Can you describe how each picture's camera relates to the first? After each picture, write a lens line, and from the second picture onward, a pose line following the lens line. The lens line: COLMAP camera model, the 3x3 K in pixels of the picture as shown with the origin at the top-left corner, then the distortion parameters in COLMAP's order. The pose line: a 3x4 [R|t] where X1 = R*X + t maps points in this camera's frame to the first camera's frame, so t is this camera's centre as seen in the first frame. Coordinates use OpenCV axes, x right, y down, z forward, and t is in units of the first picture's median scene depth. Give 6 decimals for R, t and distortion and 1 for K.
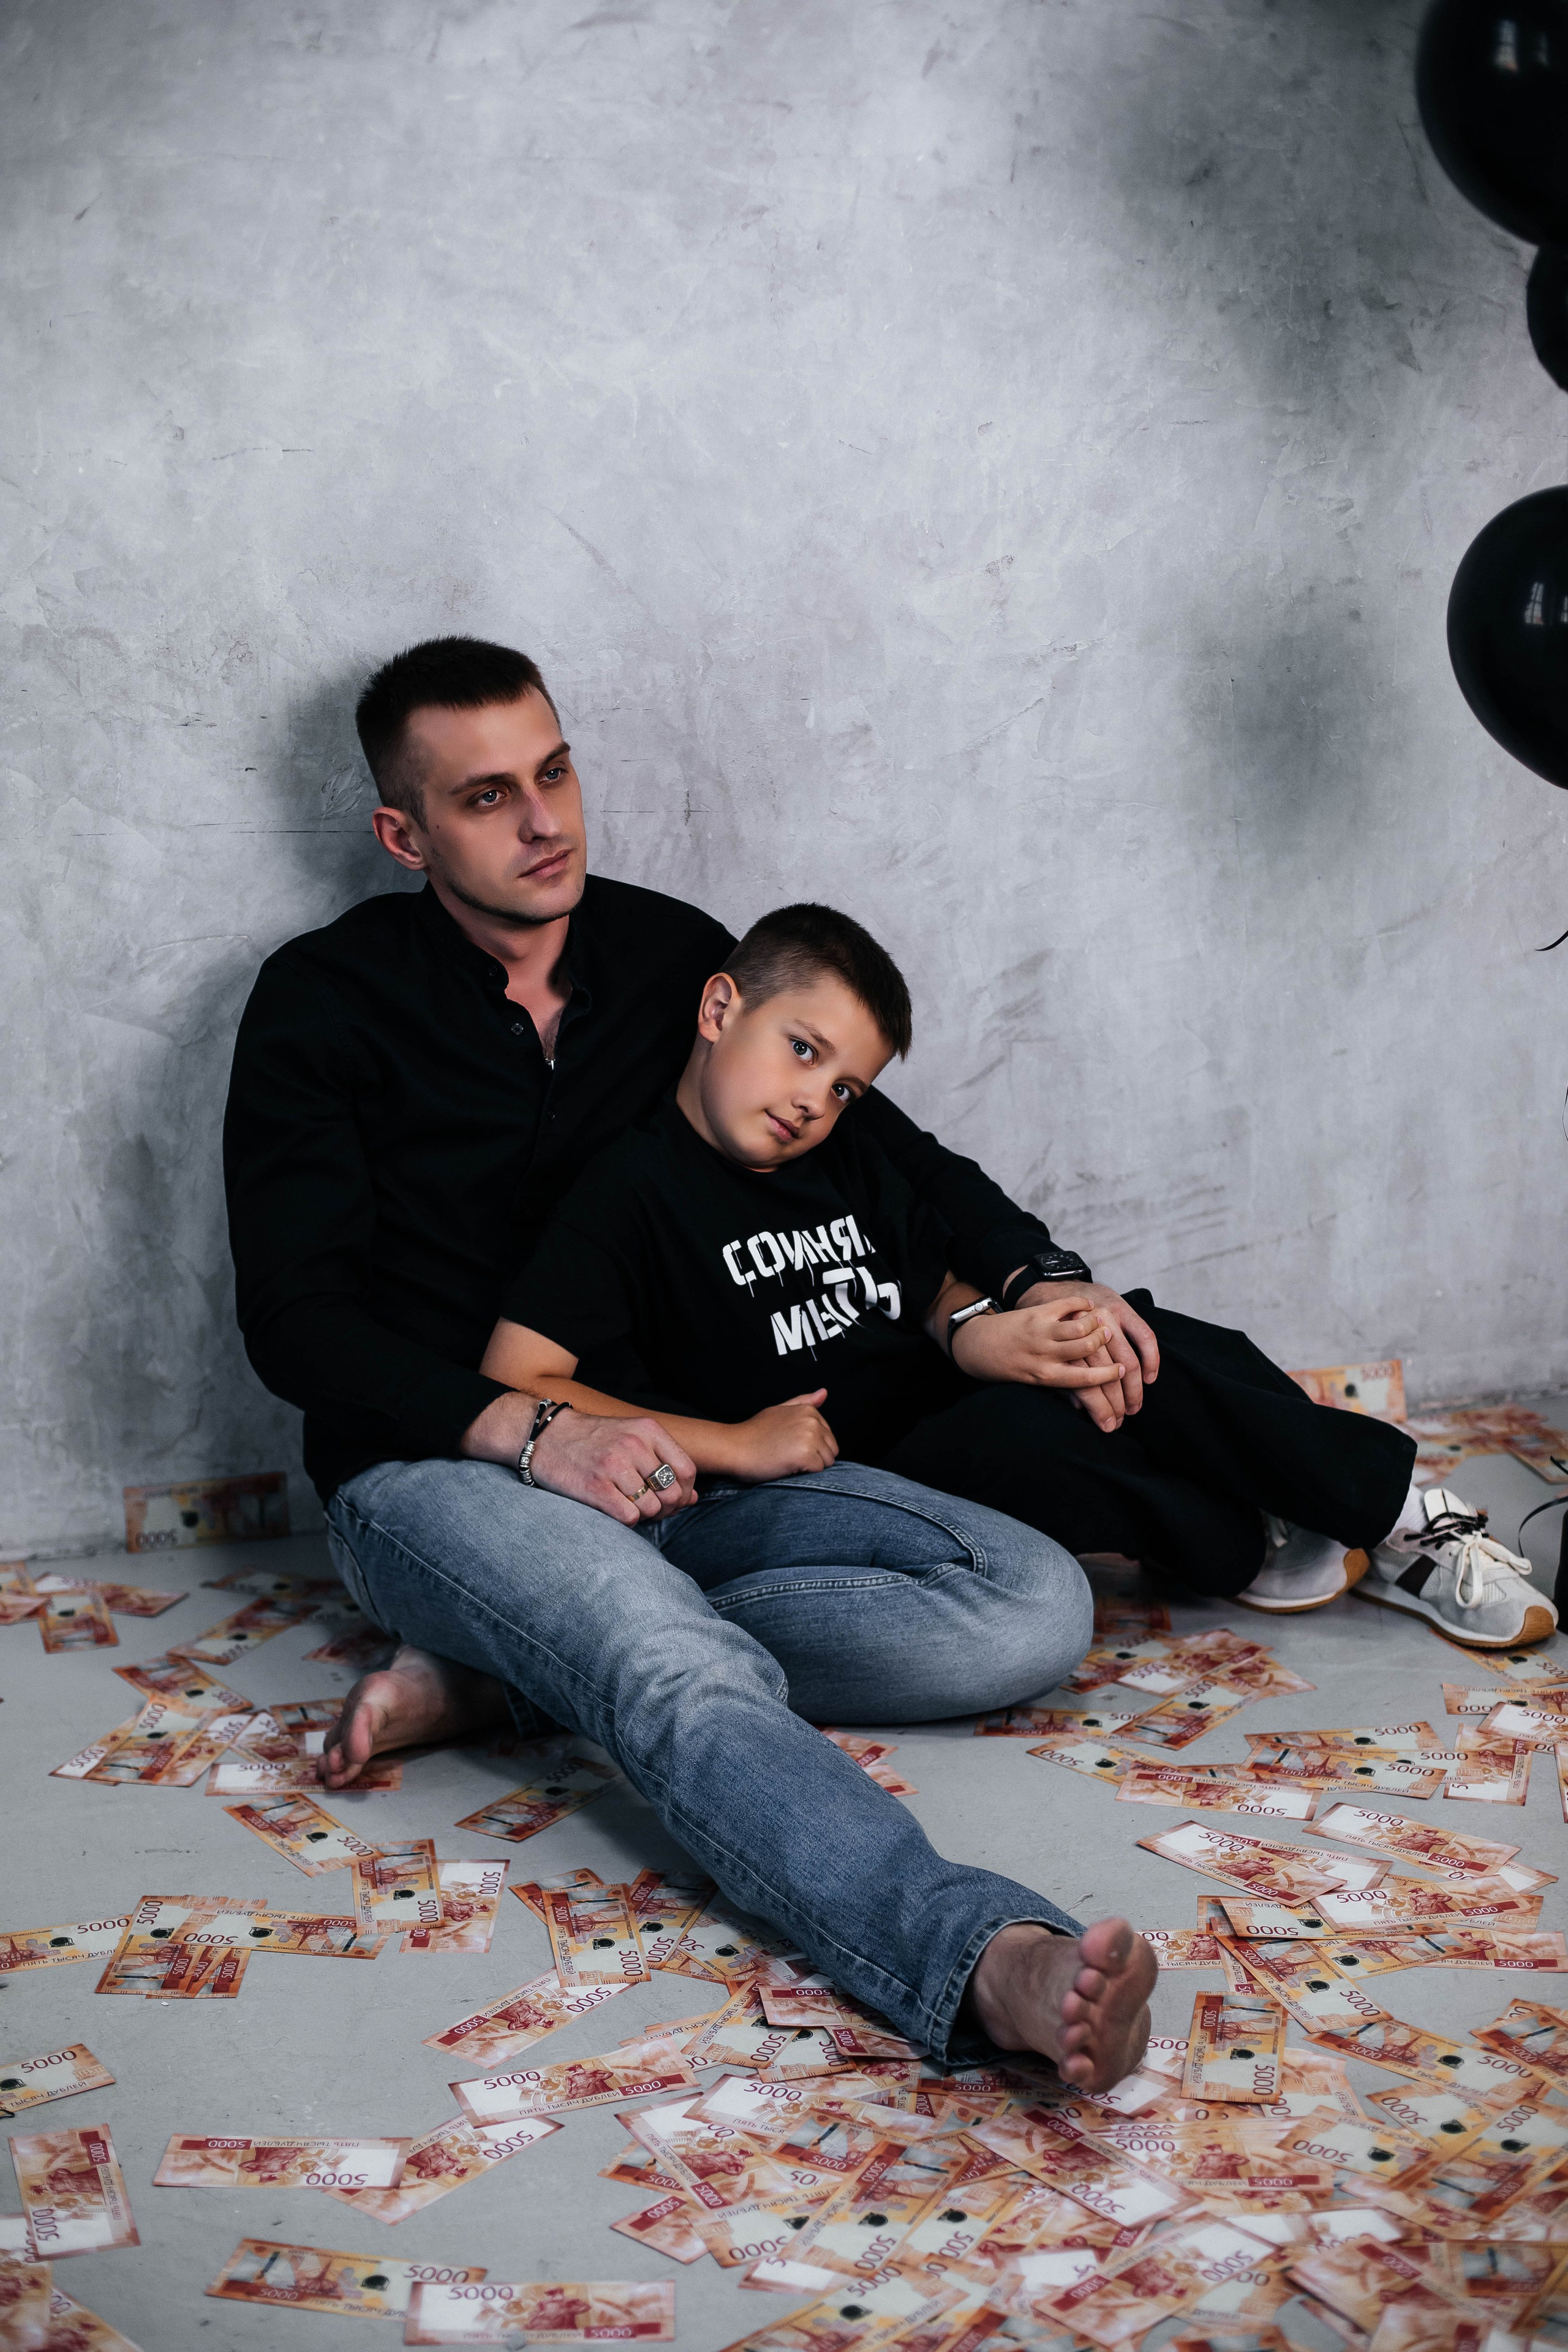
lens RADIAL K [[3222.7, 0, 831.9], [0, 3222.7, 1143.7], [0, 0, 1]] dist [-0.124161, 0.000000]
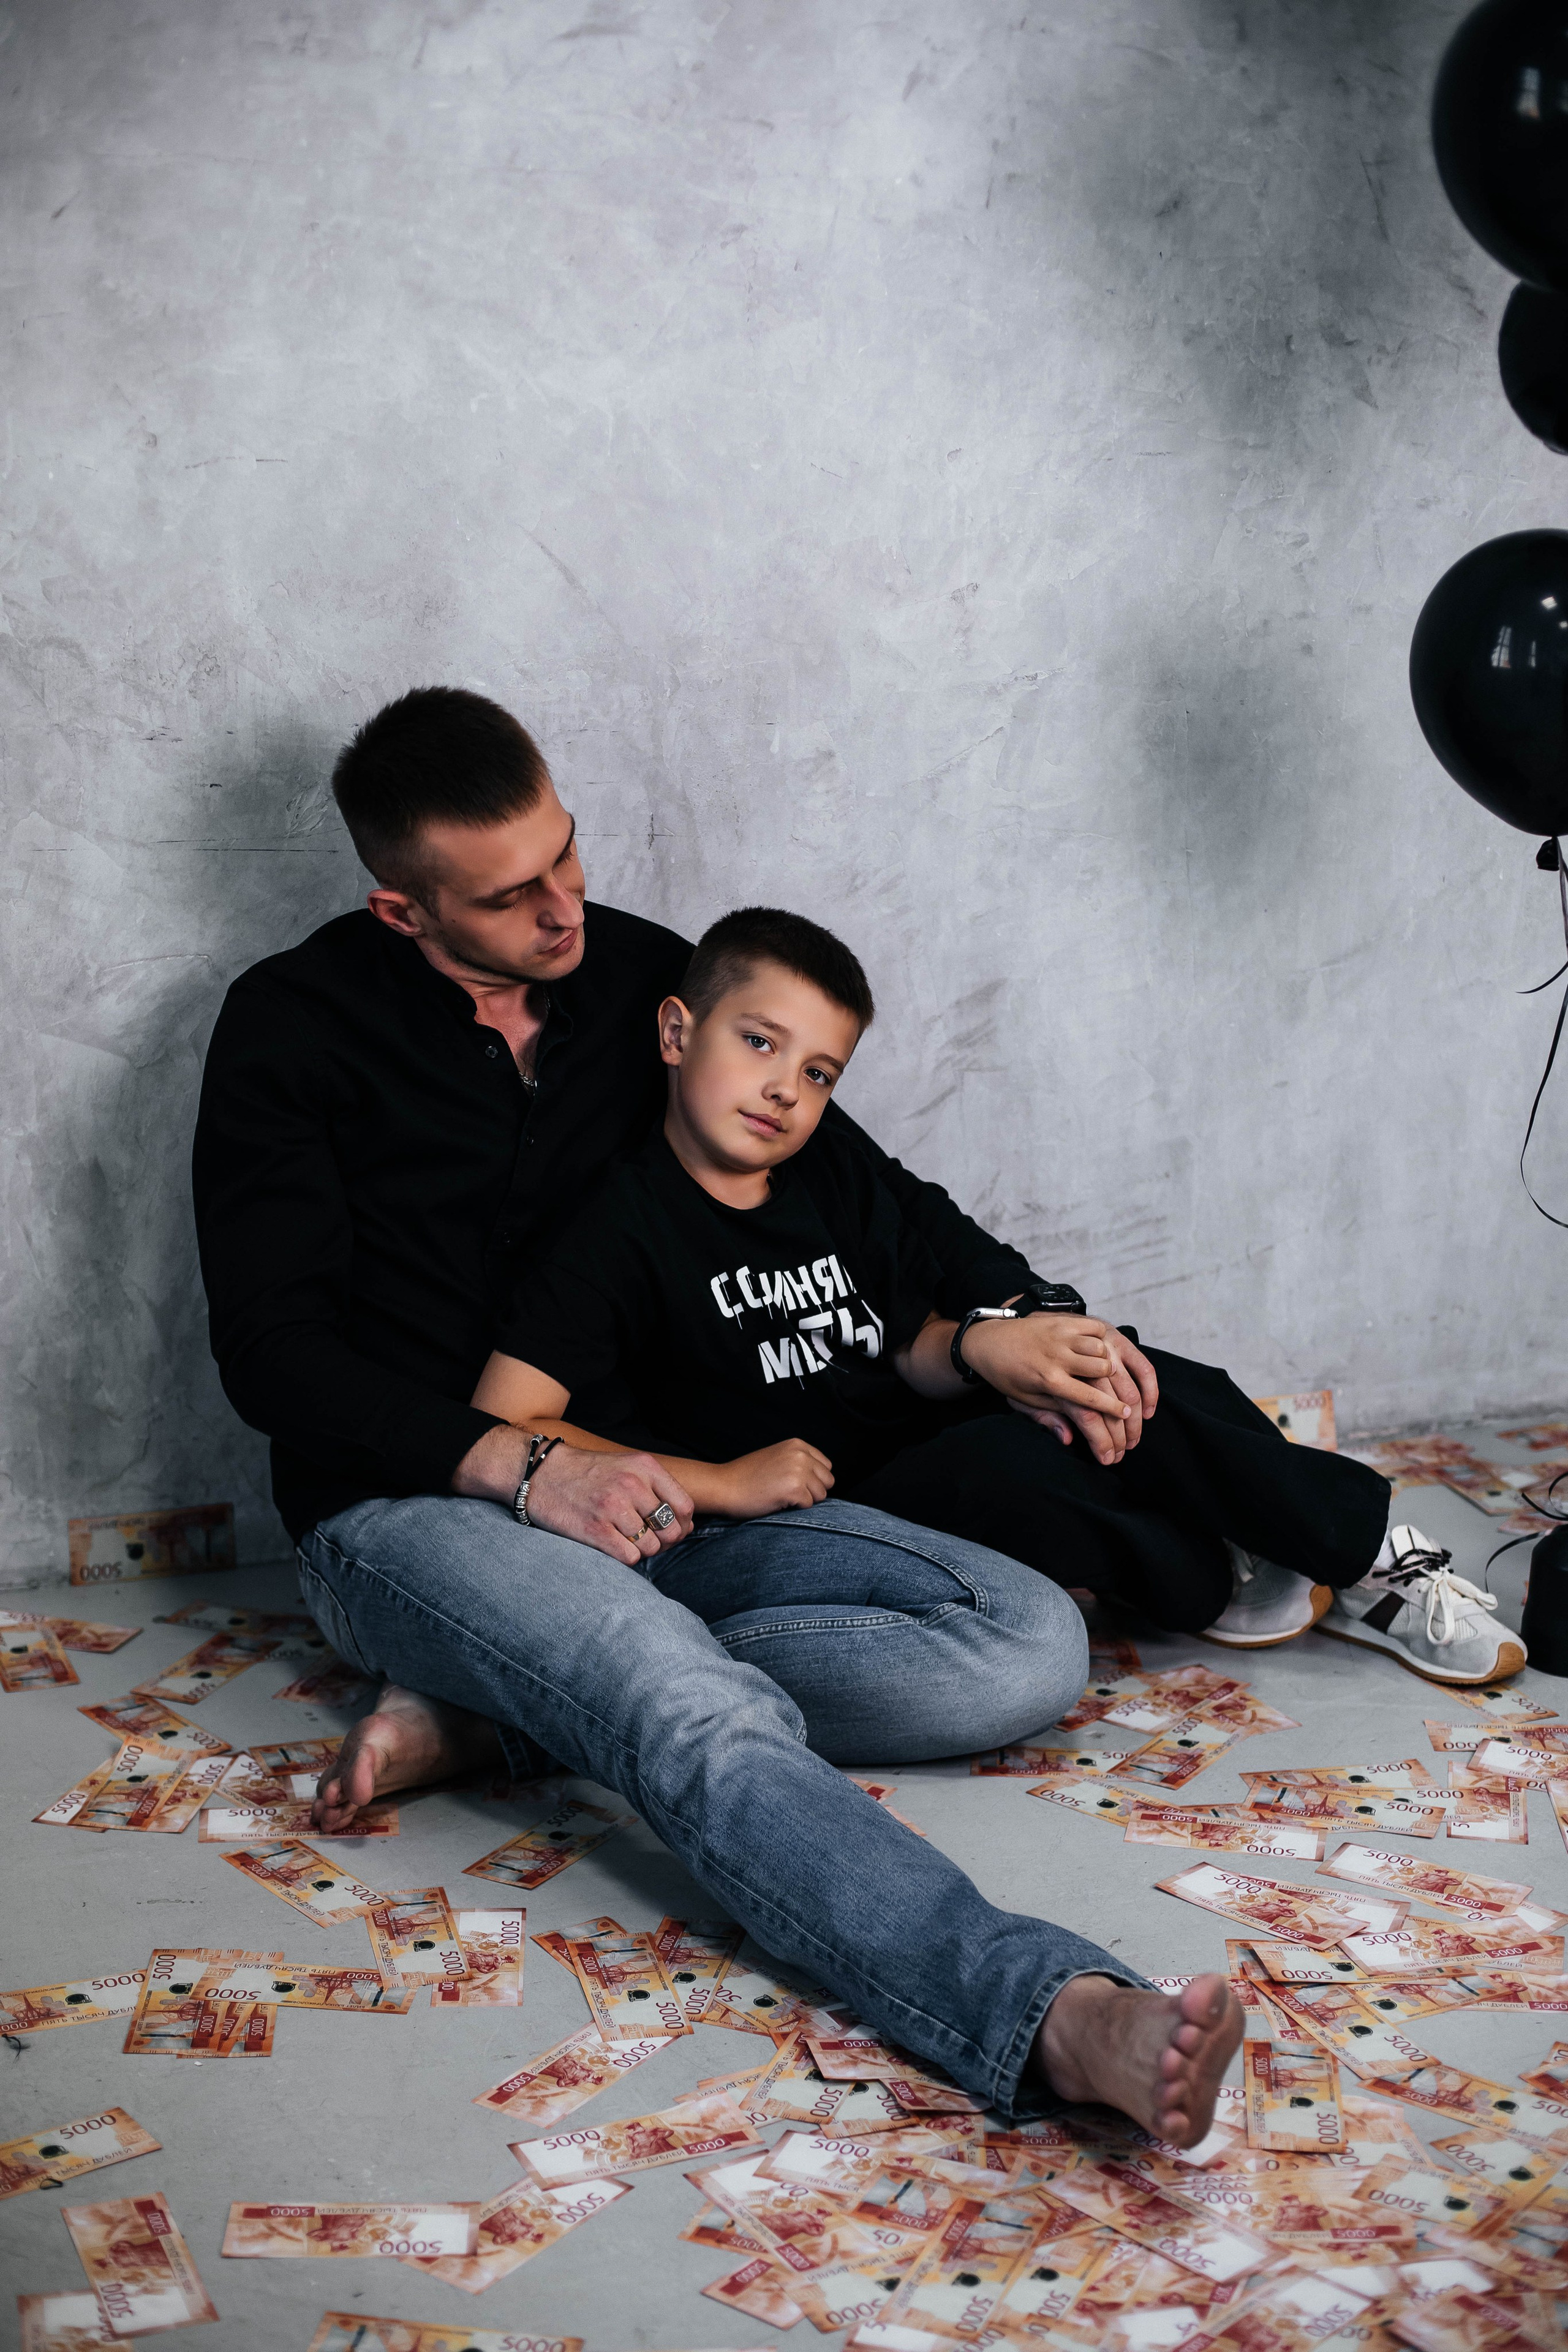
lens RADIAL K [[3222.7, 0, 782.8], [0, 3222.7, 1138.7], [0, 0, 1]] dist [-0.124161, 0.000000]
pose [[0.997240, 0.010465, 0.073509, -0.079682], [-0.010431, 0.999945, -0.000851, -0.010168], [-0.073513, 0.000081, 0.997294, 0.012716]]
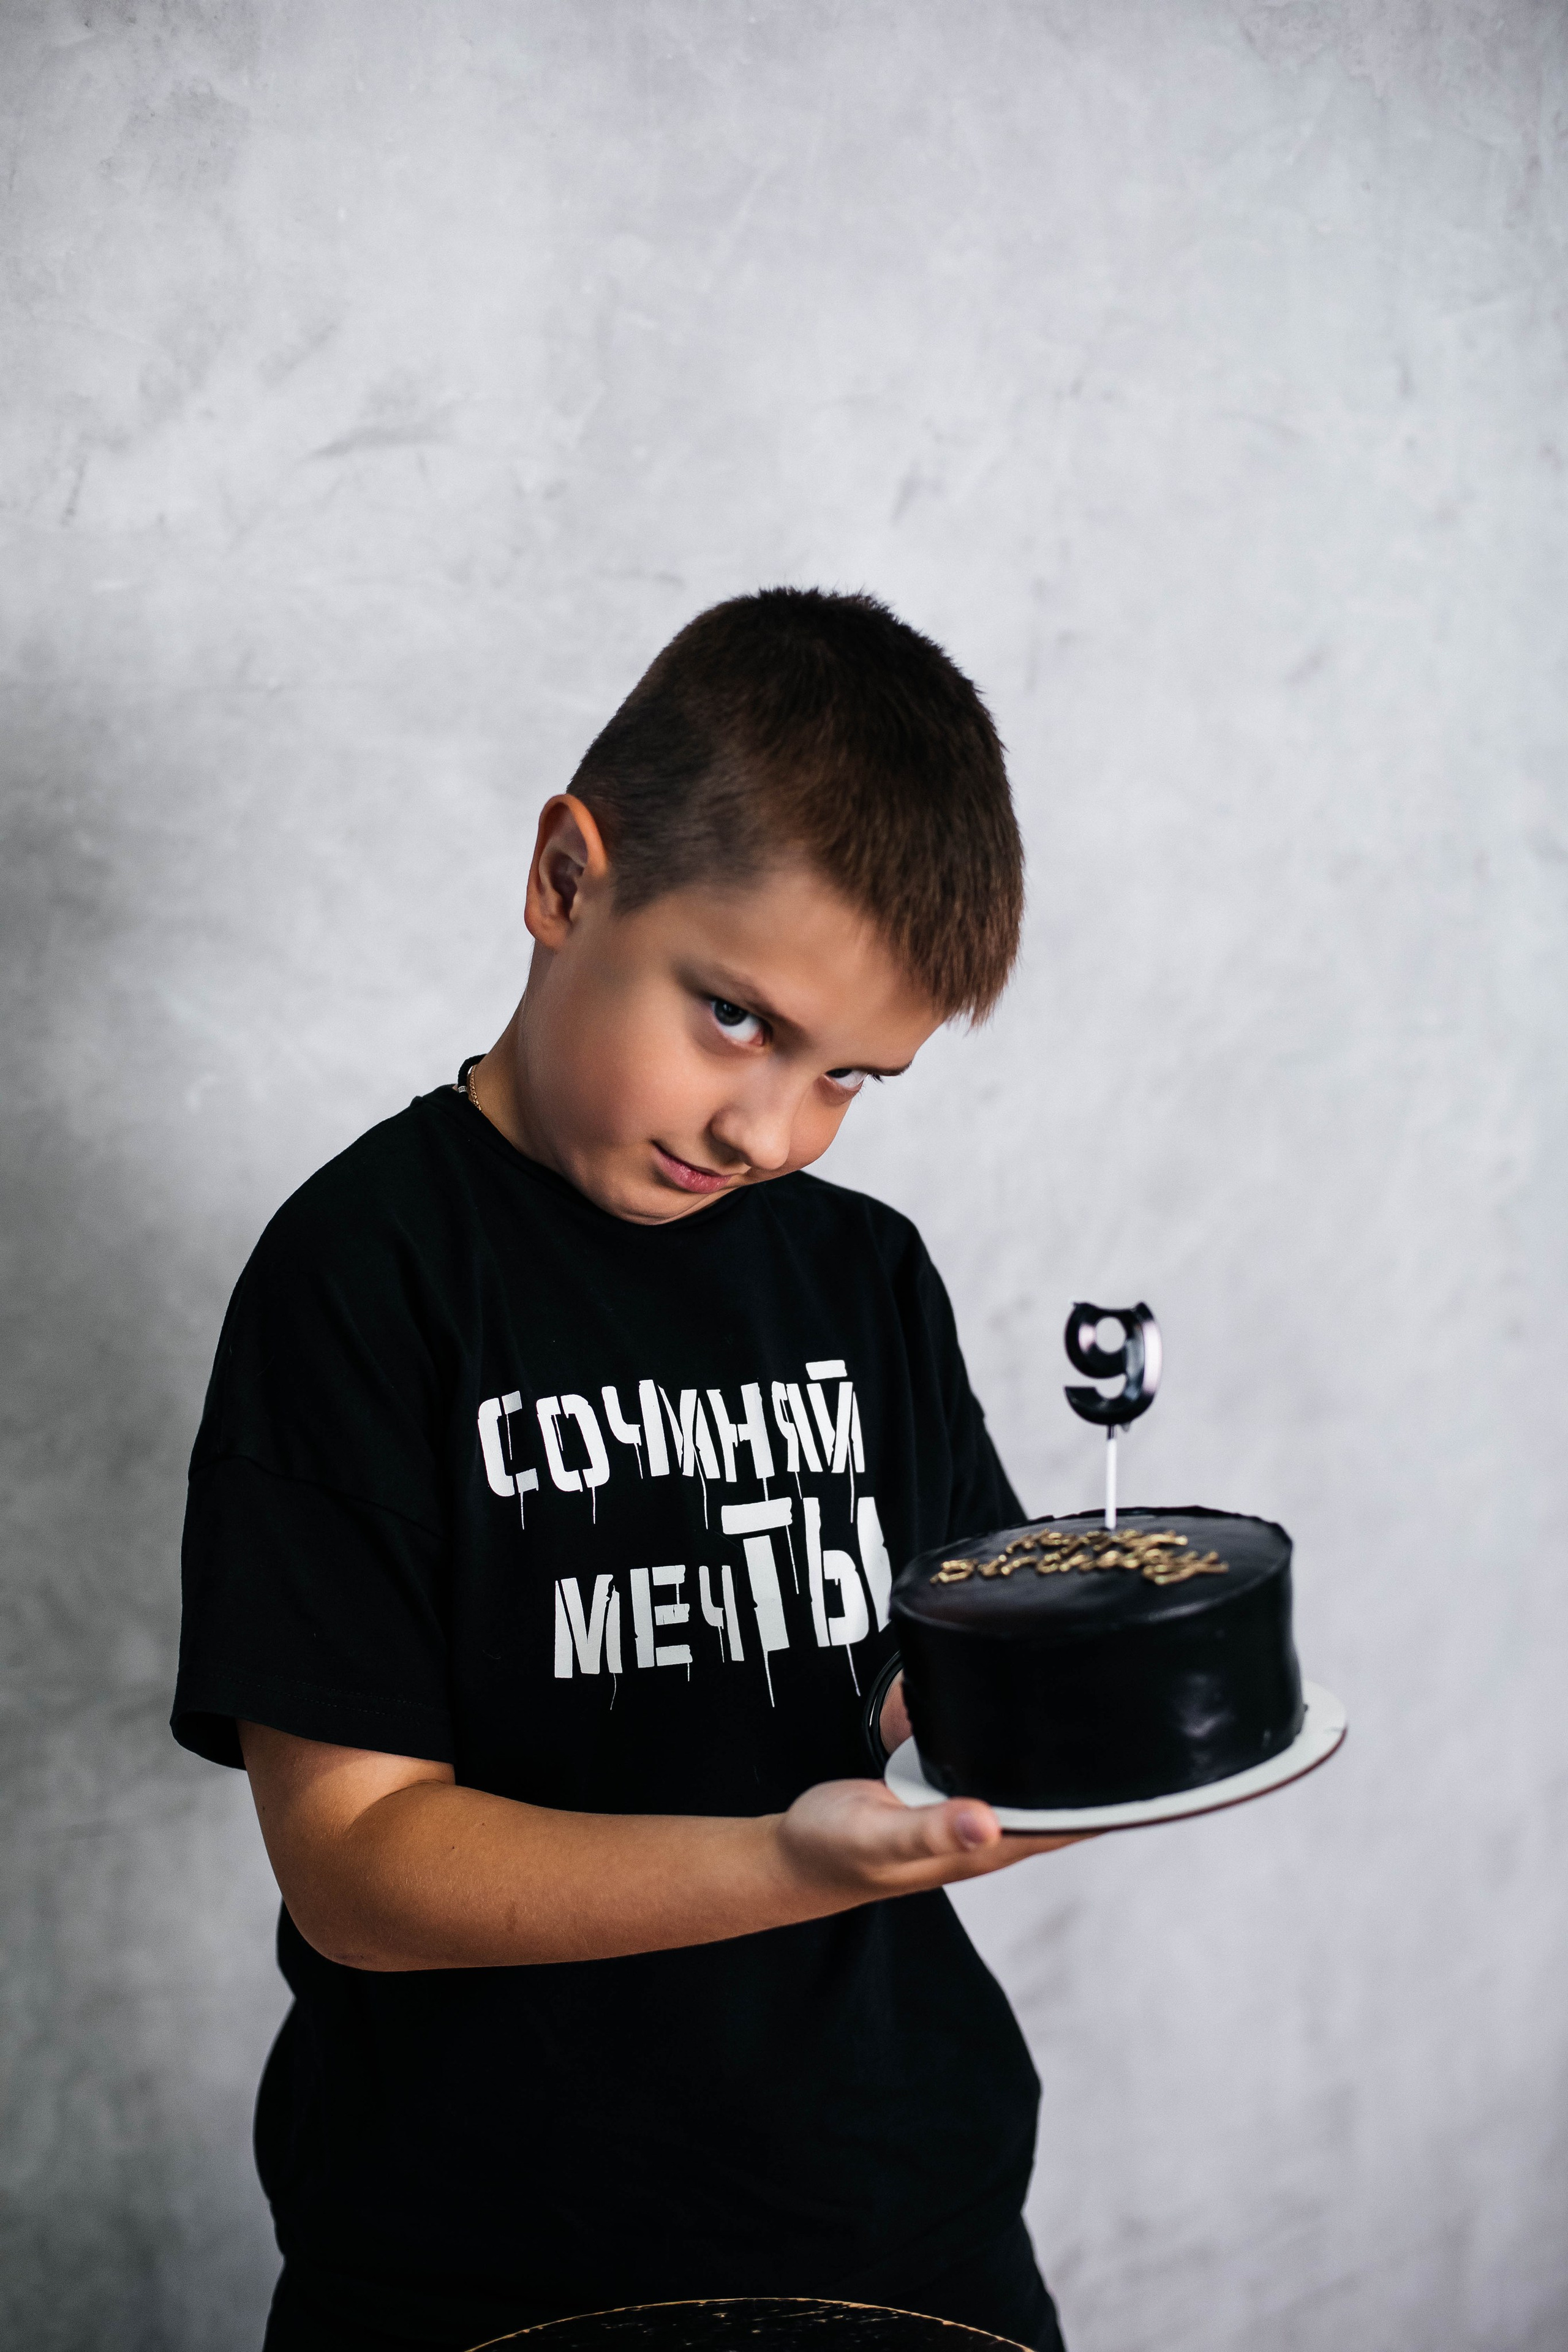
lens RADIAL K [[3222.7, 0, 704.4], [0, 3222.7, 1140.0], [0, 0, 1]] dist [-0.124161, 0.000000]
pose [[0.987982, -0.034077, 0.150764, -0.101255], [0.041474, 0.998071, -0.046194, -0.198031], [-0.148899, 0.051891, 0.987490, 0.428110]]
